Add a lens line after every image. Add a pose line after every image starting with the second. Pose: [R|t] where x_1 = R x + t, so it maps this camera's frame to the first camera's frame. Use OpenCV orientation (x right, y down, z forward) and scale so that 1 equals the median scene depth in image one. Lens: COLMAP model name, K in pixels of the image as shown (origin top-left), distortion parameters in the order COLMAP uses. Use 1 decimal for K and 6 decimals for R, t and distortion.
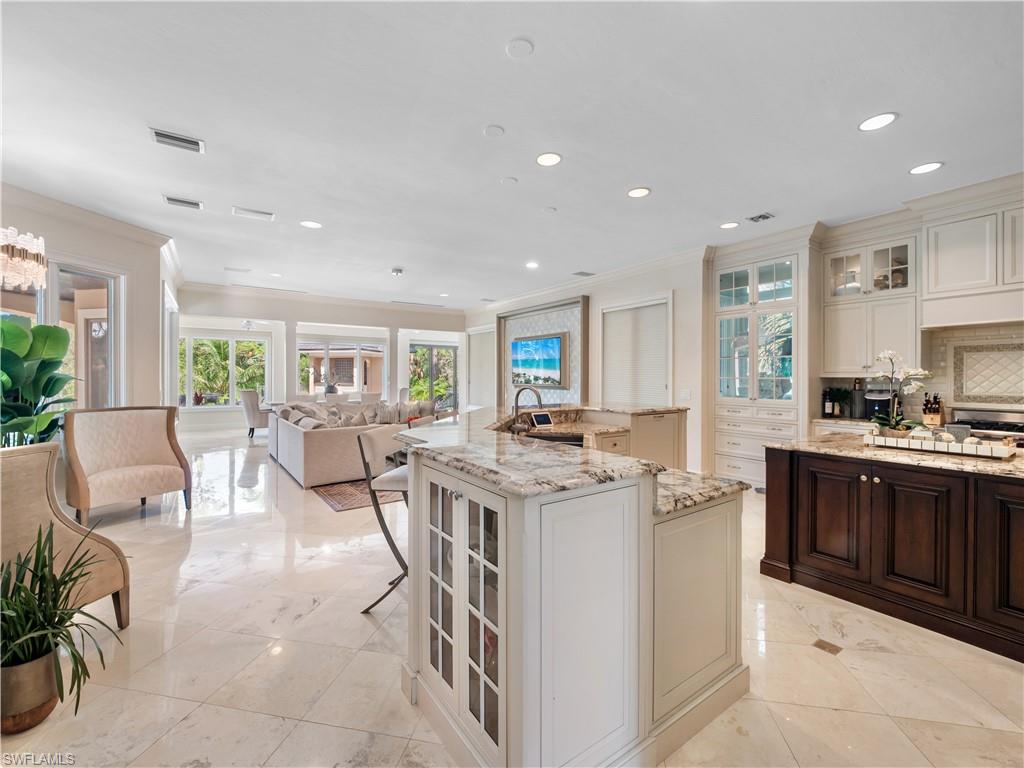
lens RADIAL K [[435.4, 0, 501.0], [0, 435.4, 377.3], [0, 0, 1]] dist [-0.001746, -0.000784]
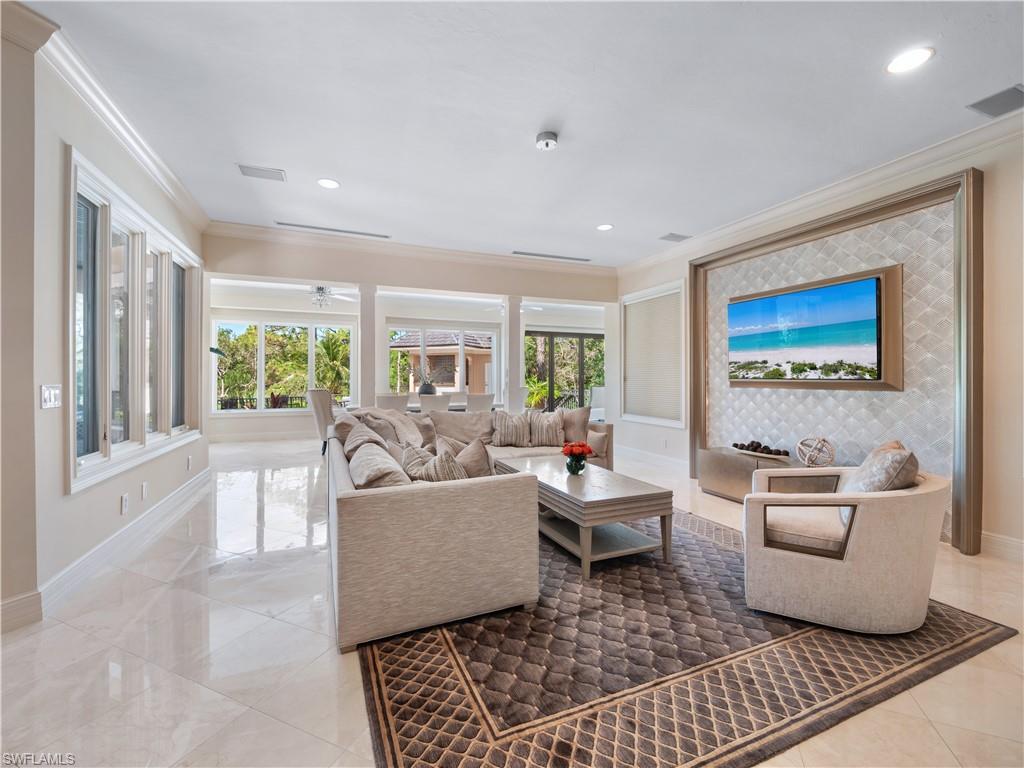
lens RADIAL K [[435.4, 0, 501.0], [0, 435.4, 377.3], [0, 0, 1]] dist [-0.001746, -0.000784]
pose [[0.976316, -0.002470, -0.216335, -0.138060], [0.001624, 0.999990, -0.004089, 0.014322], [0.216343, 0.003641, 0.976311, 0.390945]]
